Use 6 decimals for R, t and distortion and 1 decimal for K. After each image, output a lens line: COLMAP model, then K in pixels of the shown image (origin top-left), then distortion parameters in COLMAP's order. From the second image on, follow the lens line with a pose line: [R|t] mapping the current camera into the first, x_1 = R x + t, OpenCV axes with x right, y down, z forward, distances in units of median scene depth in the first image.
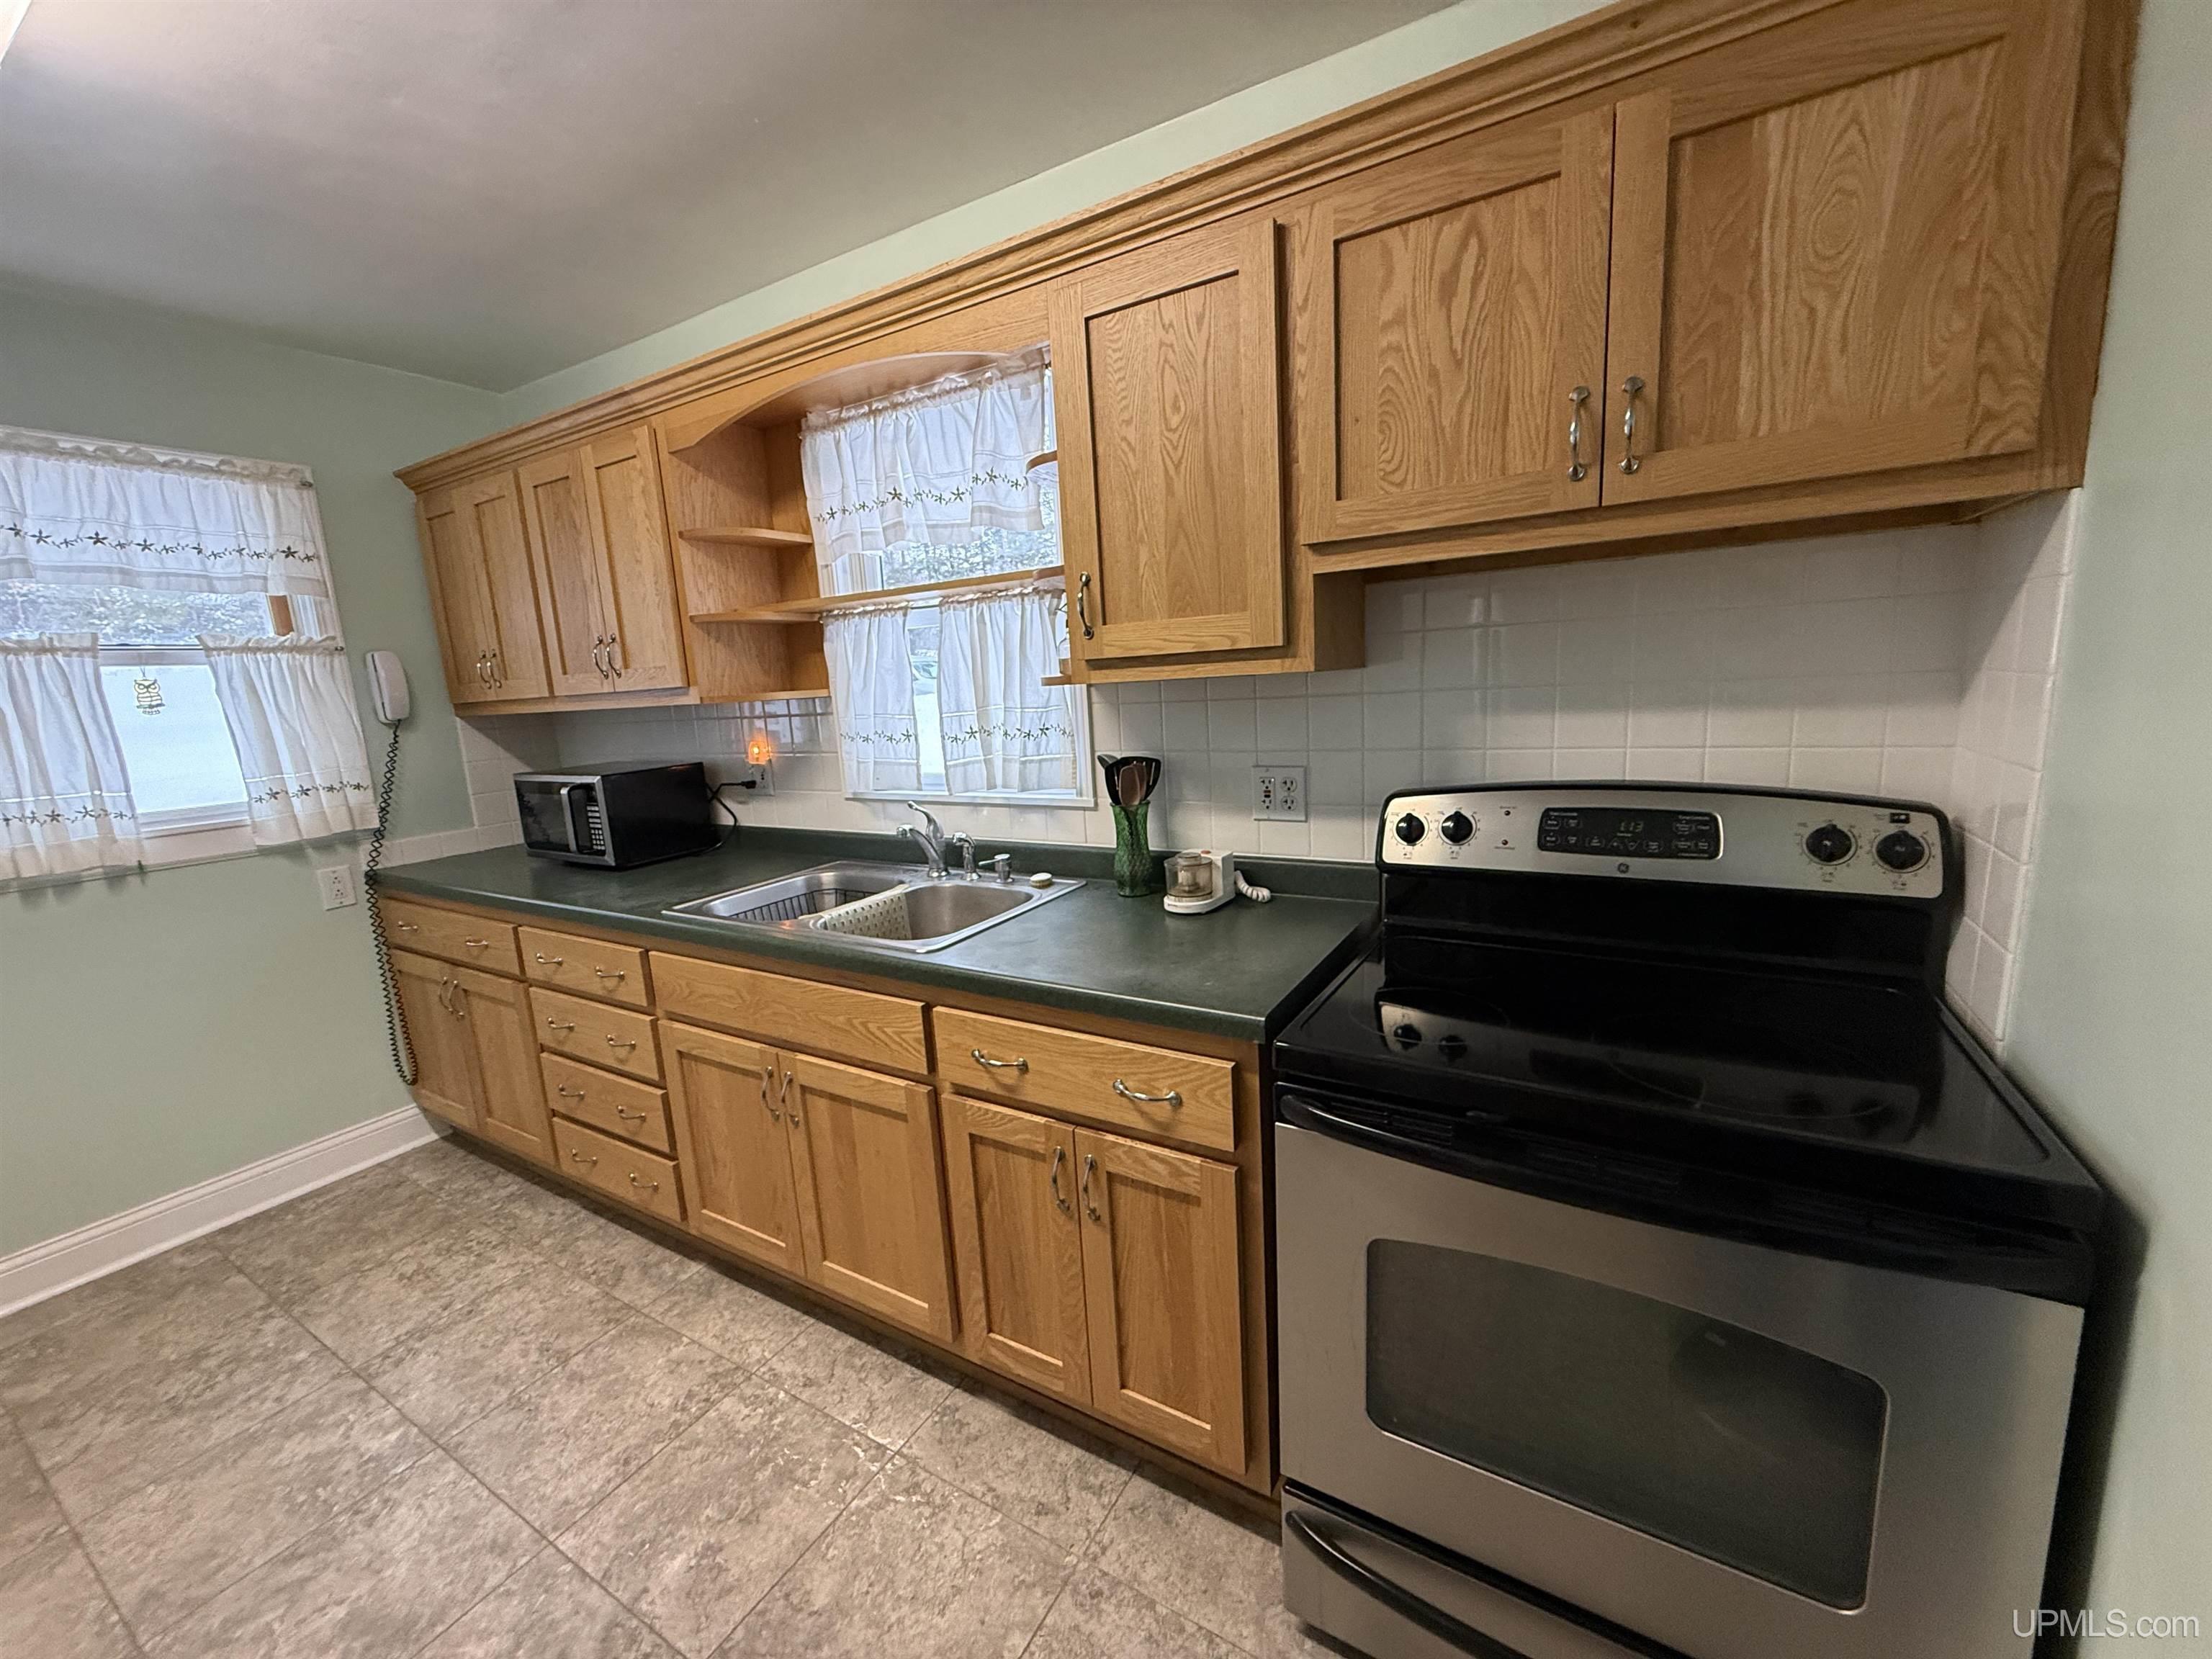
lens RADIAL K [[879.5, 0, 1103.6], [0, 879.5, 830.8], [0, 0, 1]] dist [-0.000857, 0.000060]
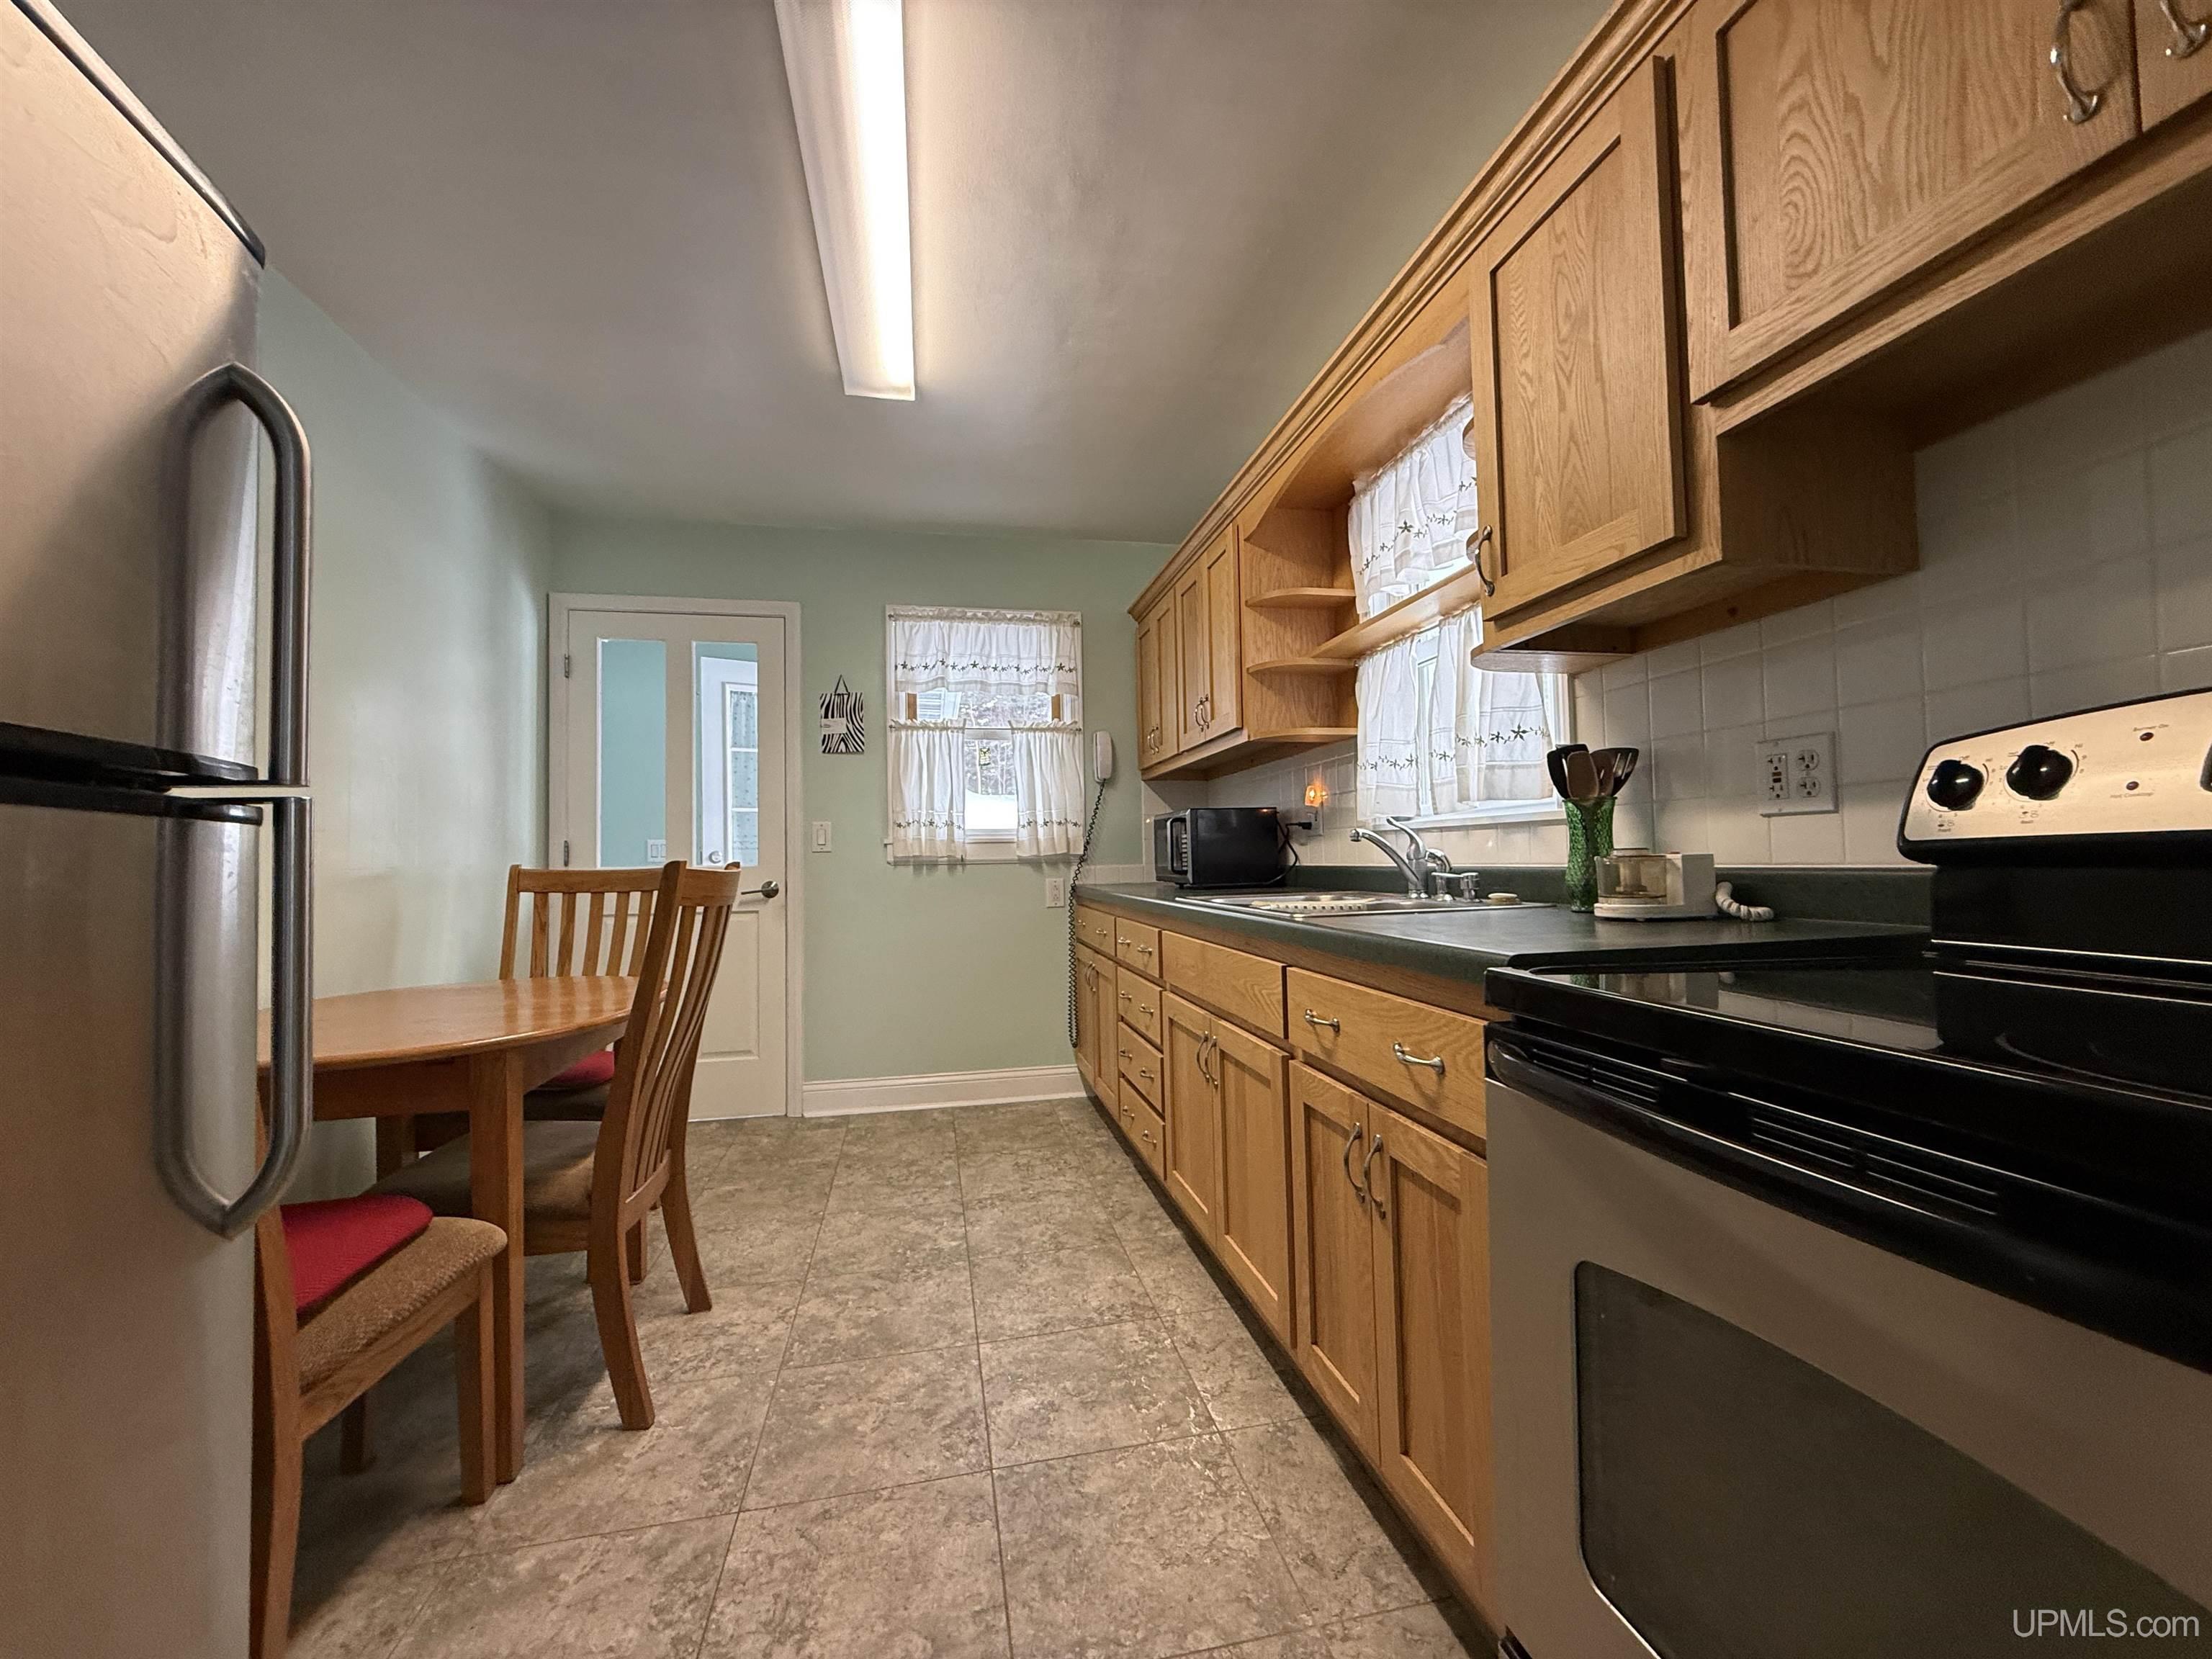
lens RADIAL K [[879.5, 0, 1103.6], [0, 879.5, 830.8], [0, 0, 1]] dist [-0.000857, 0.000060]
pose [[0.674732, 0.018488, -0.737831, 0.347997], [-0.146550, 0.983137, -0.109382, 0.162250], [0.723367, 0.181933, 0.666064, 0.125521]]
